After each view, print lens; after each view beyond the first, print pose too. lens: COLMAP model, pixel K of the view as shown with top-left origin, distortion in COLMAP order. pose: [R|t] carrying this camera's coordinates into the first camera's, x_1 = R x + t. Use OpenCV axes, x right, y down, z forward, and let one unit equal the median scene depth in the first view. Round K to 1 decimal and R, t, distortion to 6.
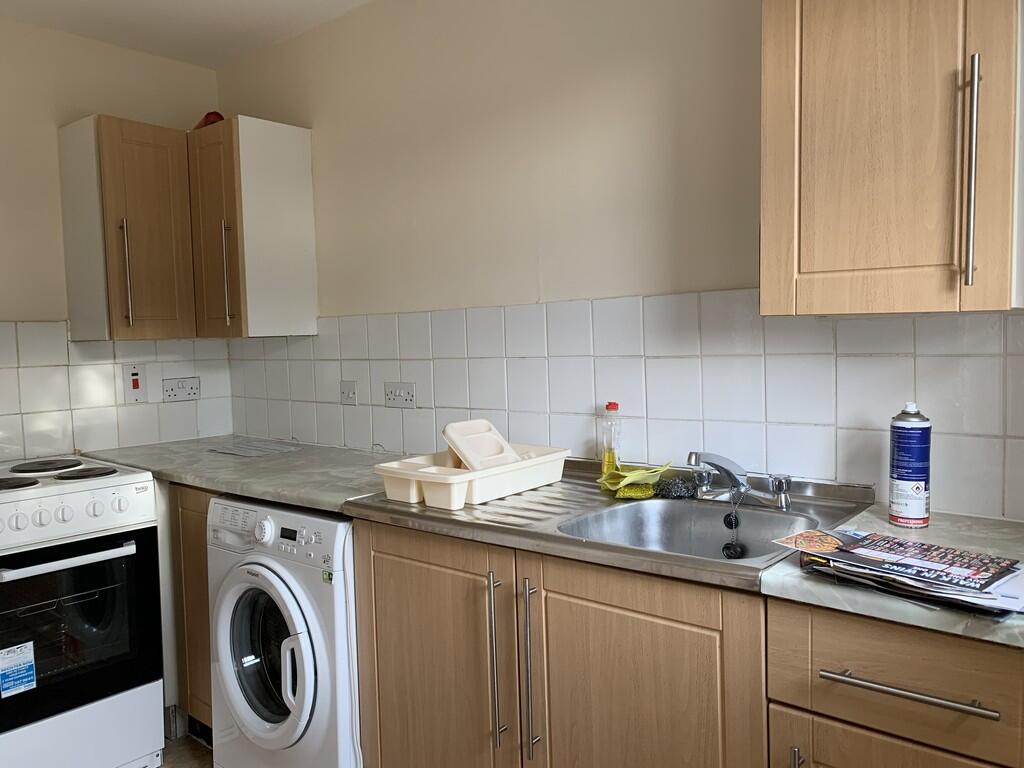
lens RADIAL K [[771.6, 0, 512.0], [0, 771.6, 384.0], [0, 0, 1]] dist [0.062071, -0.035072]
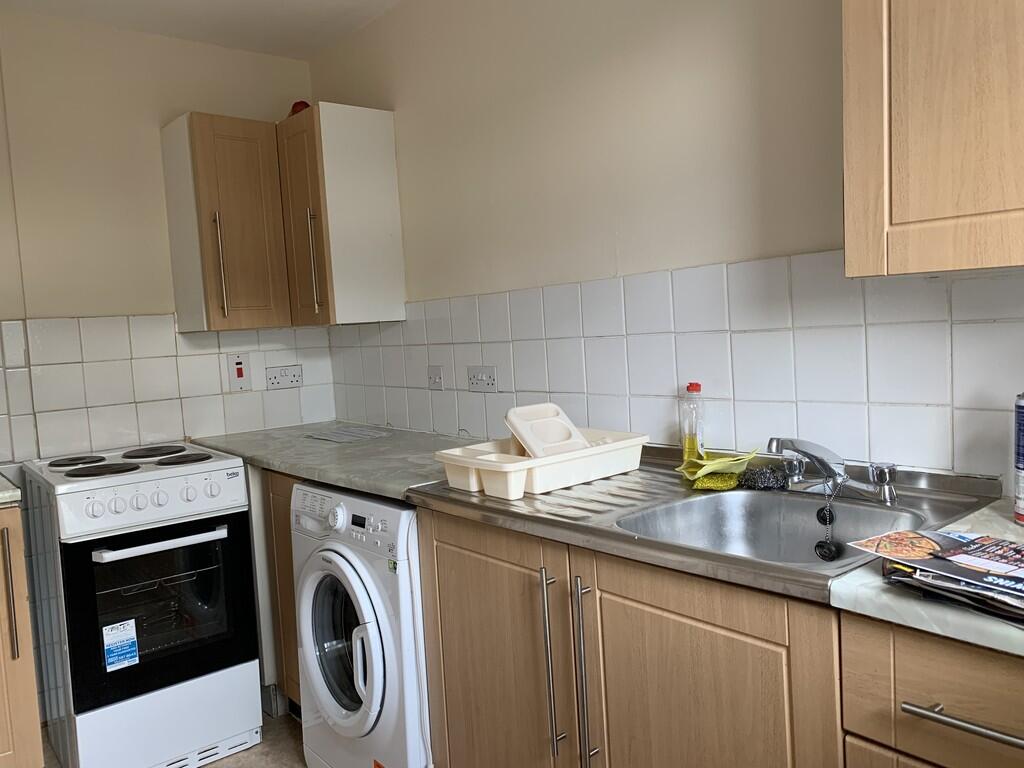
lens RADIAL K [[771.6, 0, 512.0], [0, 771.6, 384.0], [0, 0, 1]] dist [0.062071, -0.035072]
pose [[0.985657, -0.015626, -0.168038, 0.077978], [0.019060, 0.999641, 0.018841, 0.003966], [0.167683, -0.021774, 0.985601, 0.071556]]
